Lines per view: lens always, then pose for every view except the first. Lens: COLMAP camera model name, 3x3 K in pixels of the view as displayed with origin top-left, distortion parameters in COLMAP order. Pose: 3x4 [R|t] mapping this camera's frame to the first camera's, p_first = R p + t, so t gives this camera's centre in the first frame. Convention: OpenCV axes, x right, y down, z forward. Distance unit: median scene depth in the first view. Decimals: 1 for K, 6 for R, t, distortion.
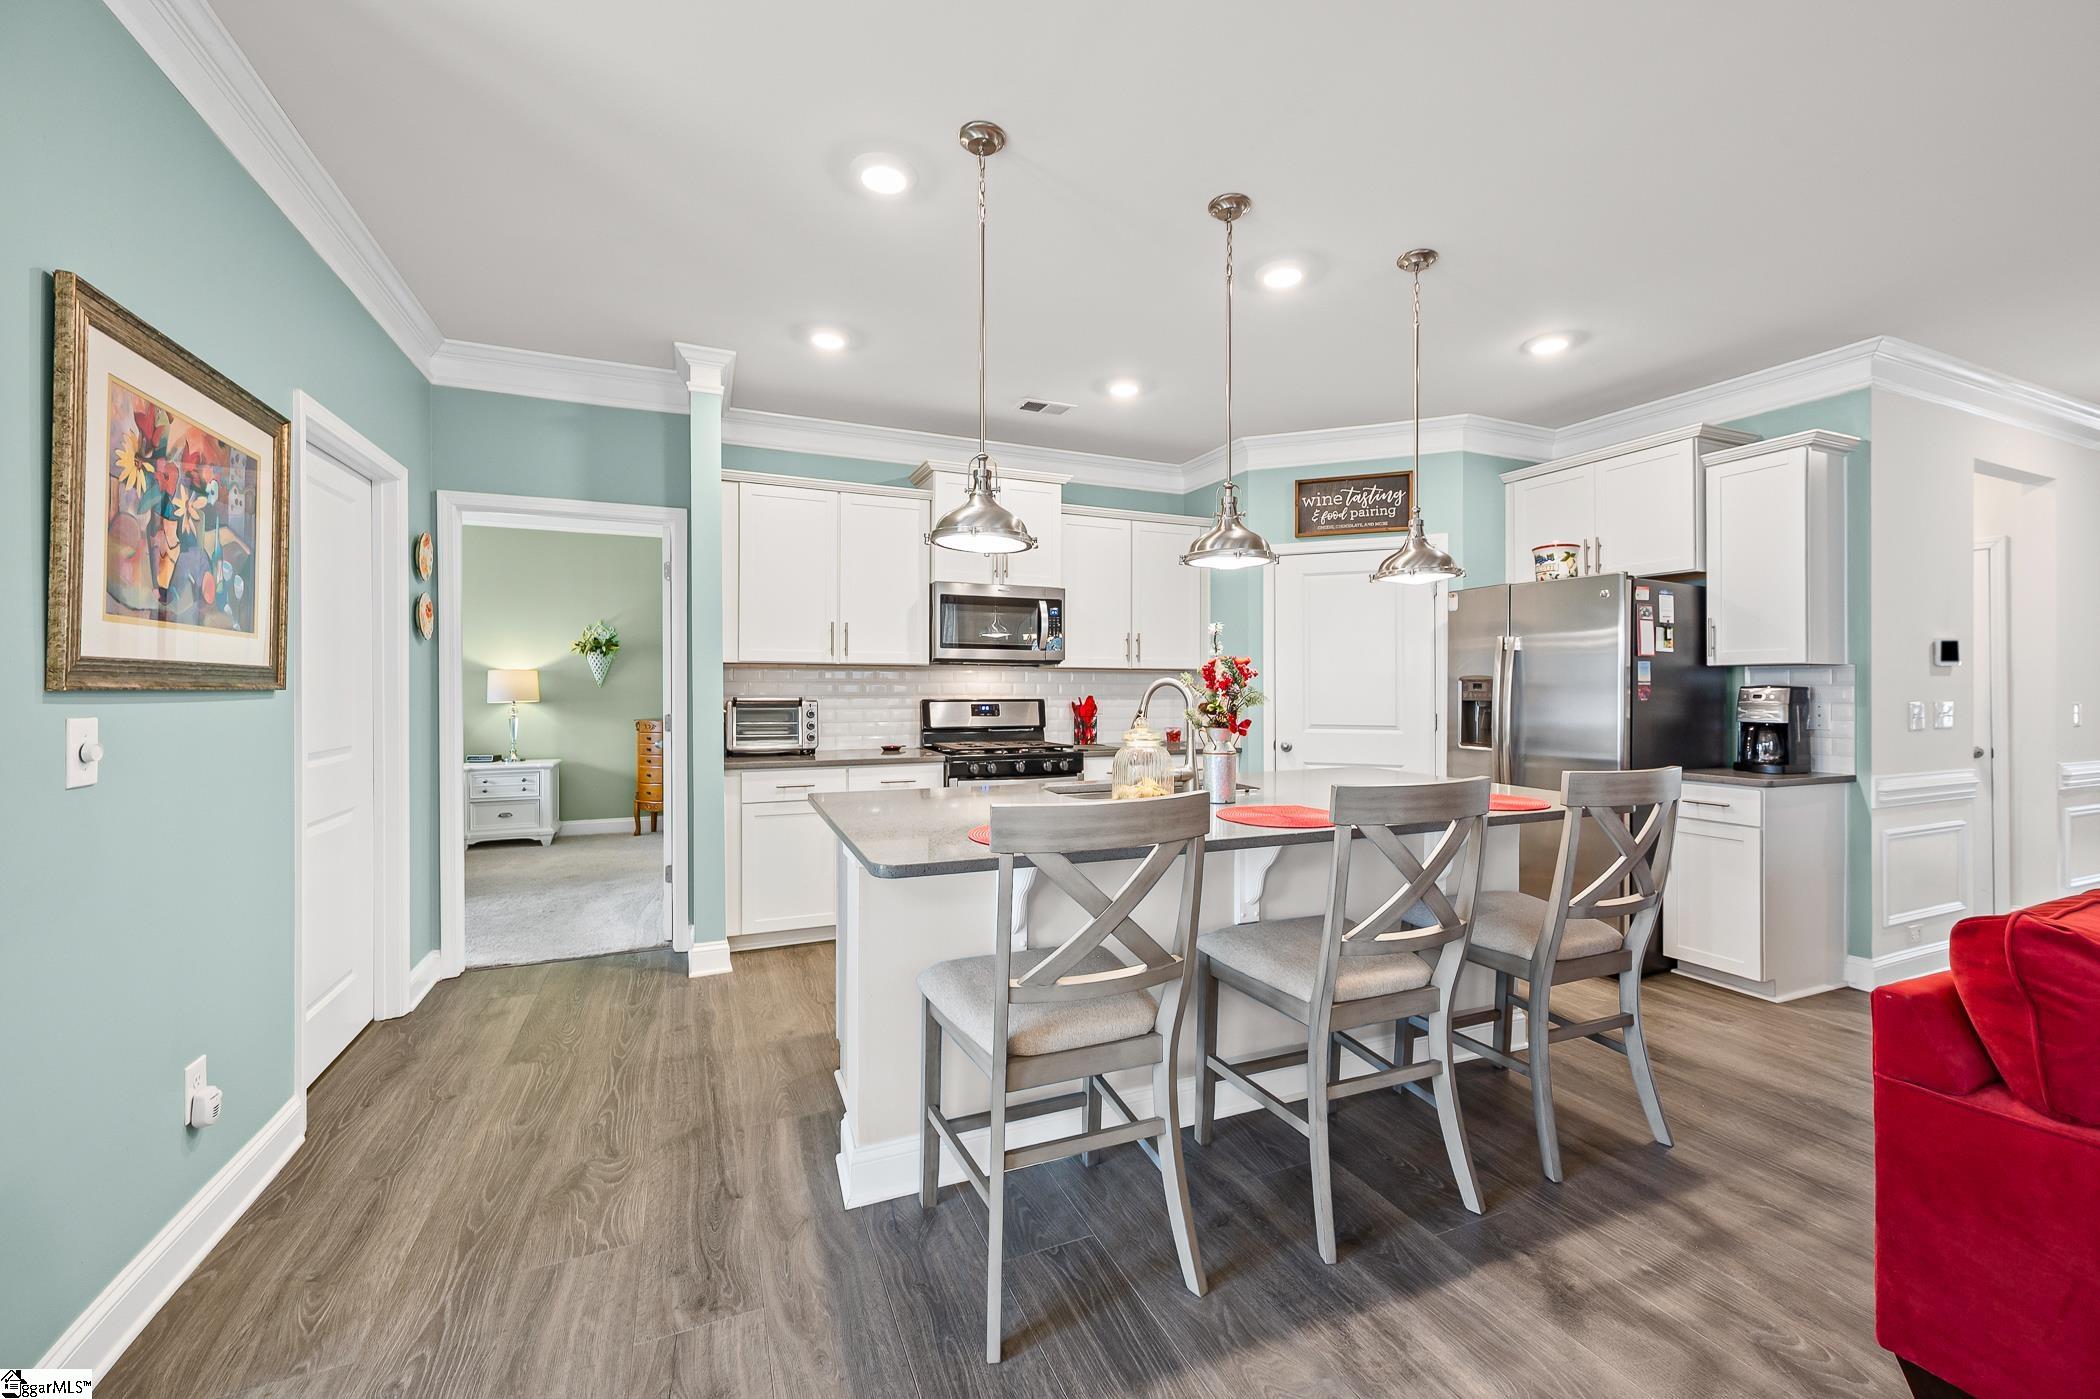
lens RADIAL K [[820.5, 0, 1052.6], [0, 820.5, 681.2], [0, 0, 1]] dist [0.000614, 0.000099]
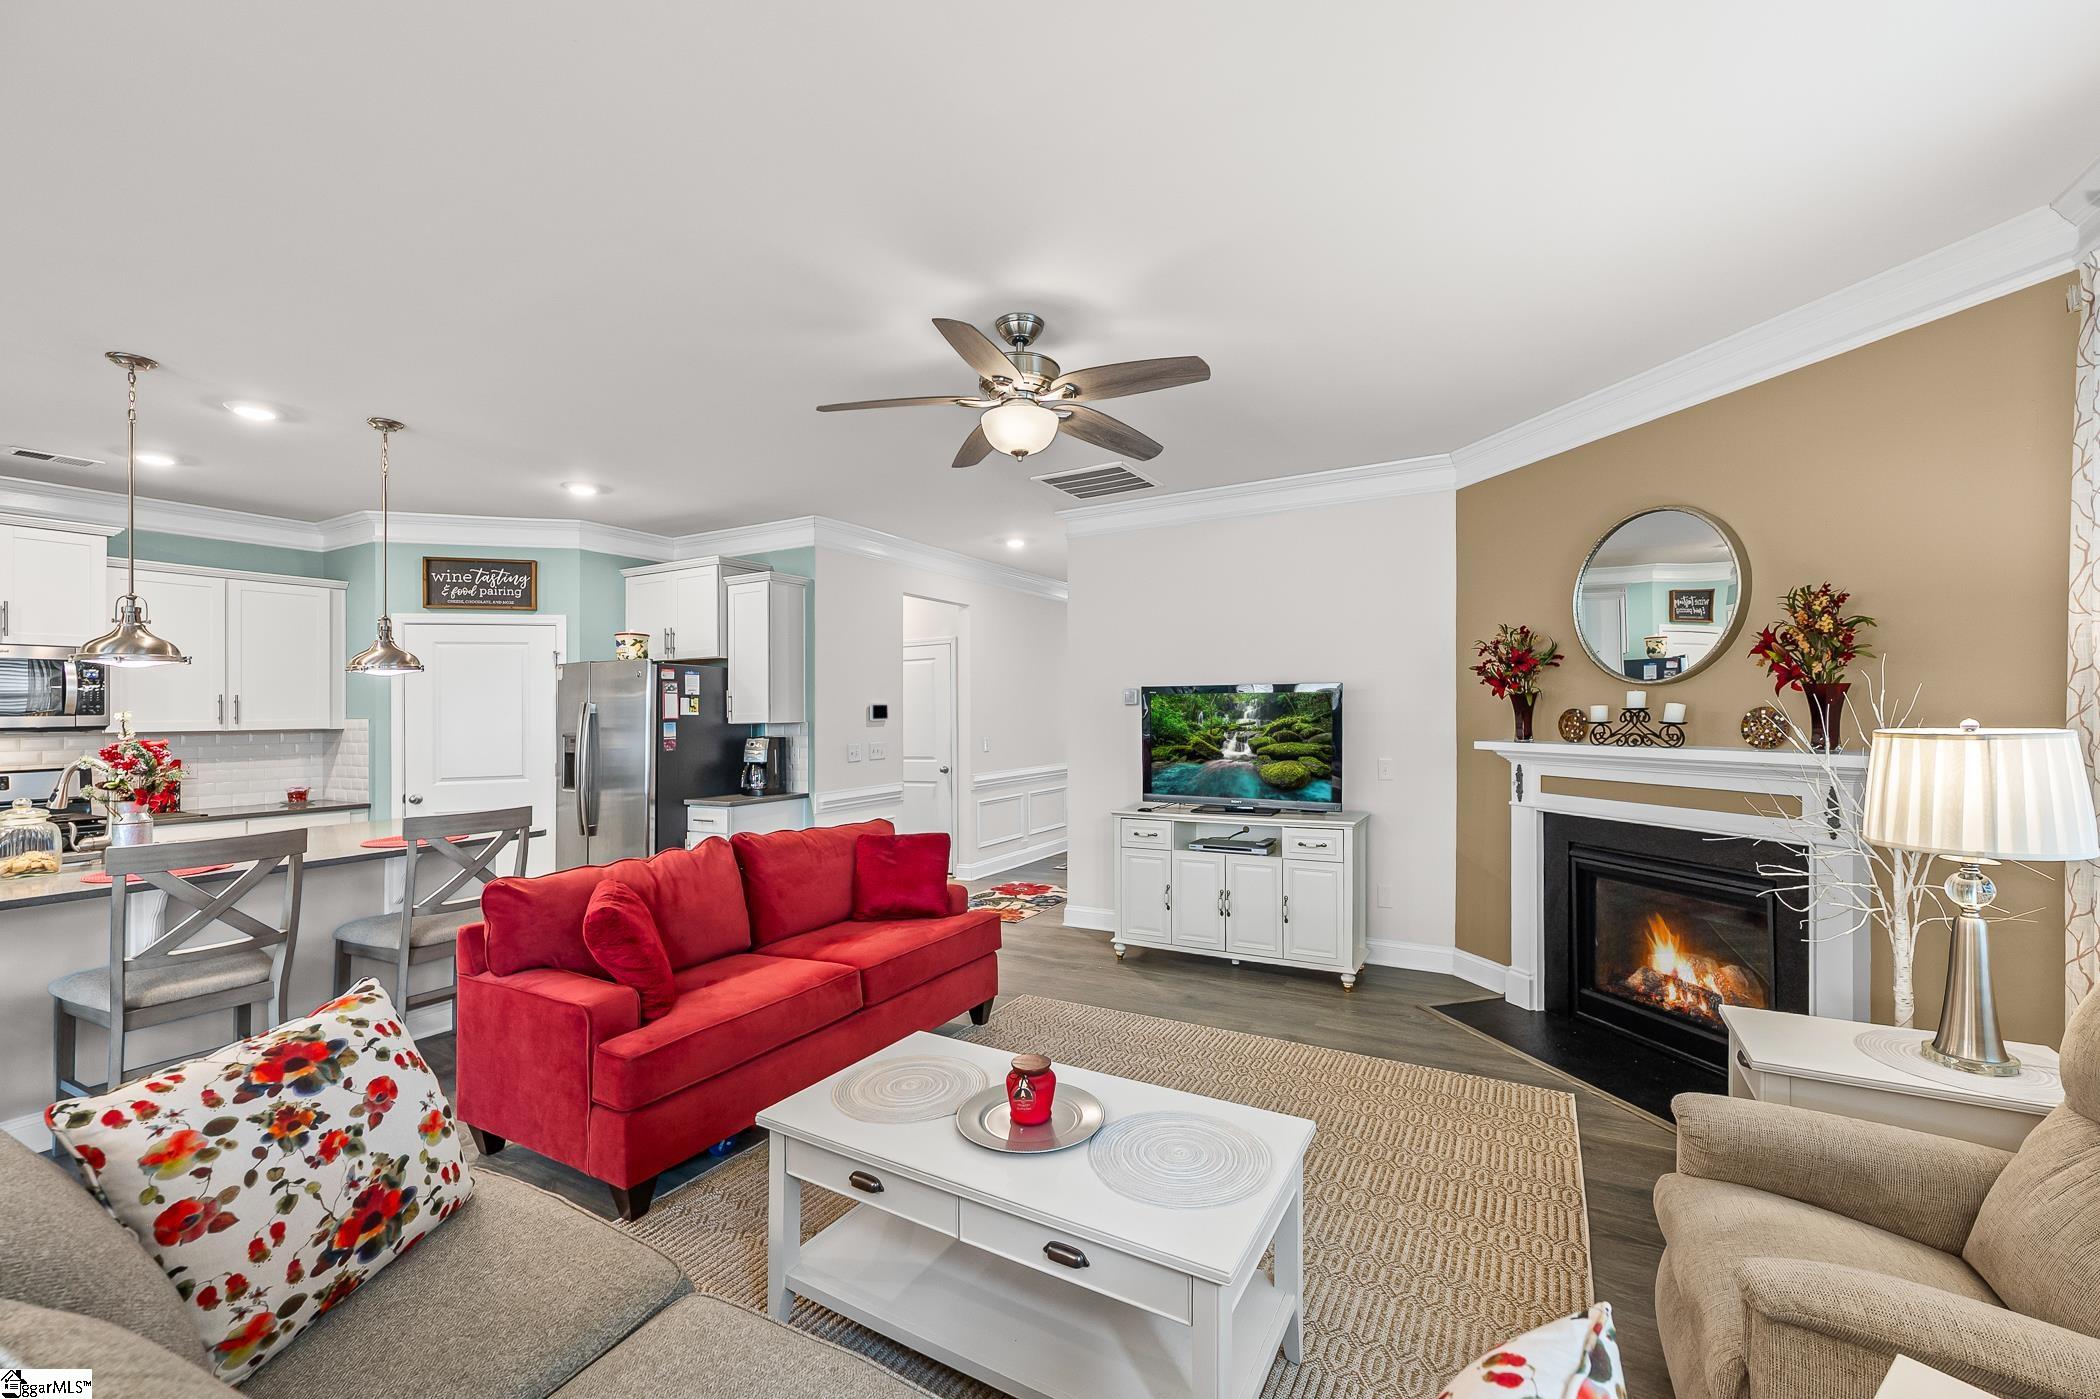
lens RADIAL K [[845.3, 0, 1050.0], [0, 845.3, 699.5], [0, 0, 1]] dist [0.013879, -0.000051]
pose [[0.801046, -0.007055, 0.598561, 0.330520], [0.013374, 0.999892, -0.006113, -0.040560], [-0.598453, 0.012902, 0.801054, -0.485880]]
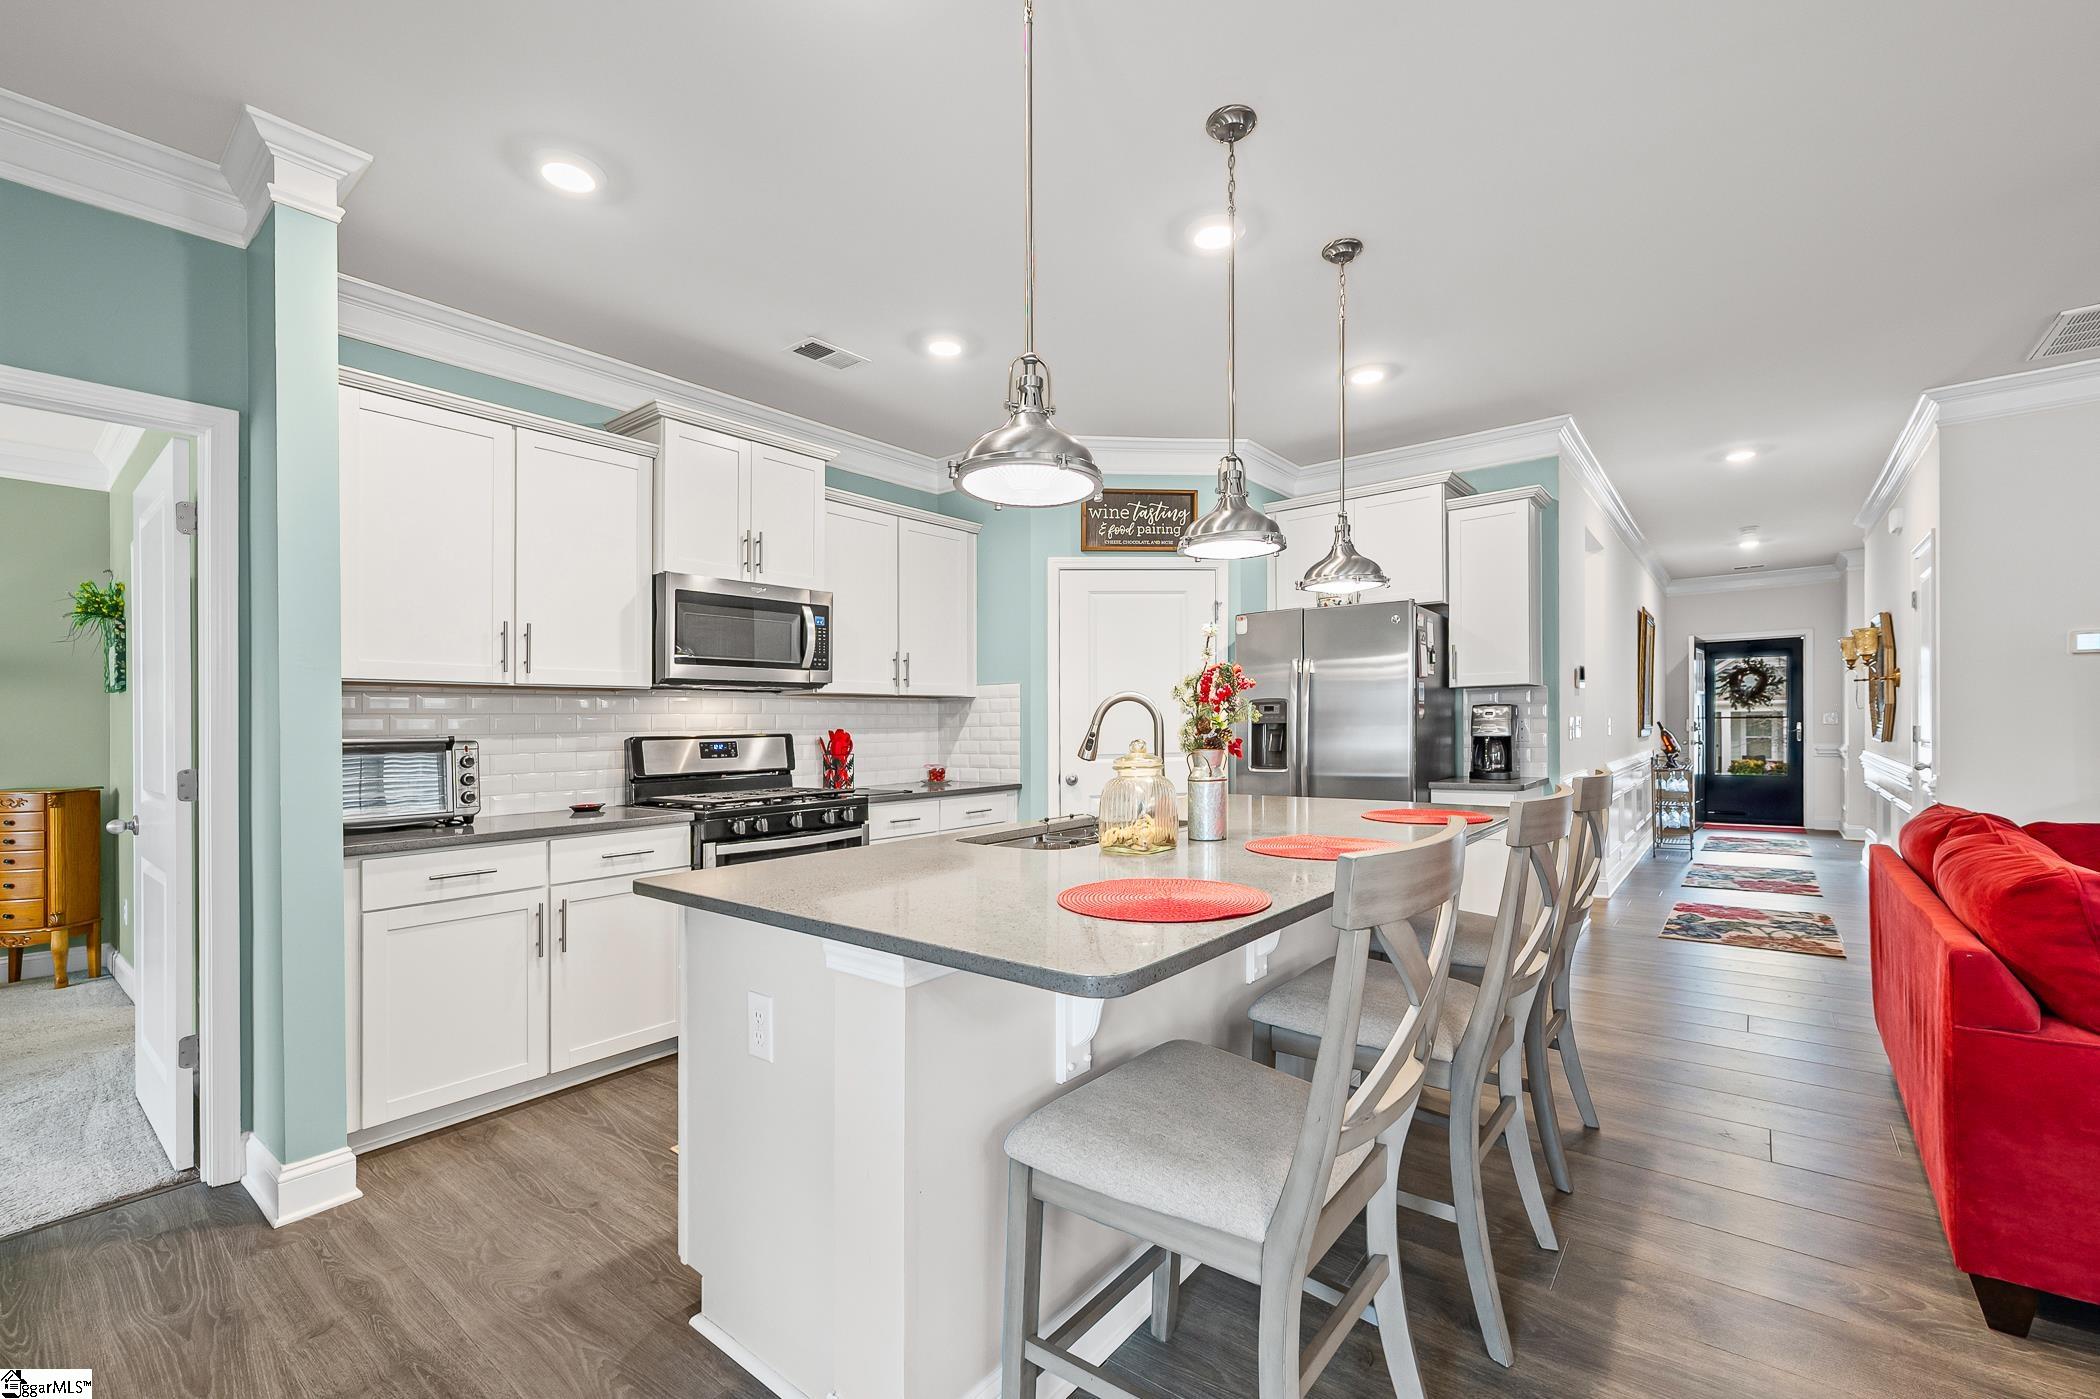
lens RADIAL K [[872.8, 0, 1059.8], [0, 872.8, 706.6], [0, 0, 1]] dist [-0.000092, -0.000057]
pose [[0.883239, -0.007685, 0.468861, -0.216663], [0.016111, 0.999773, -0.013963, 0.014485], [-0.468647, 0.019887, 0.883162, 0.180050]]
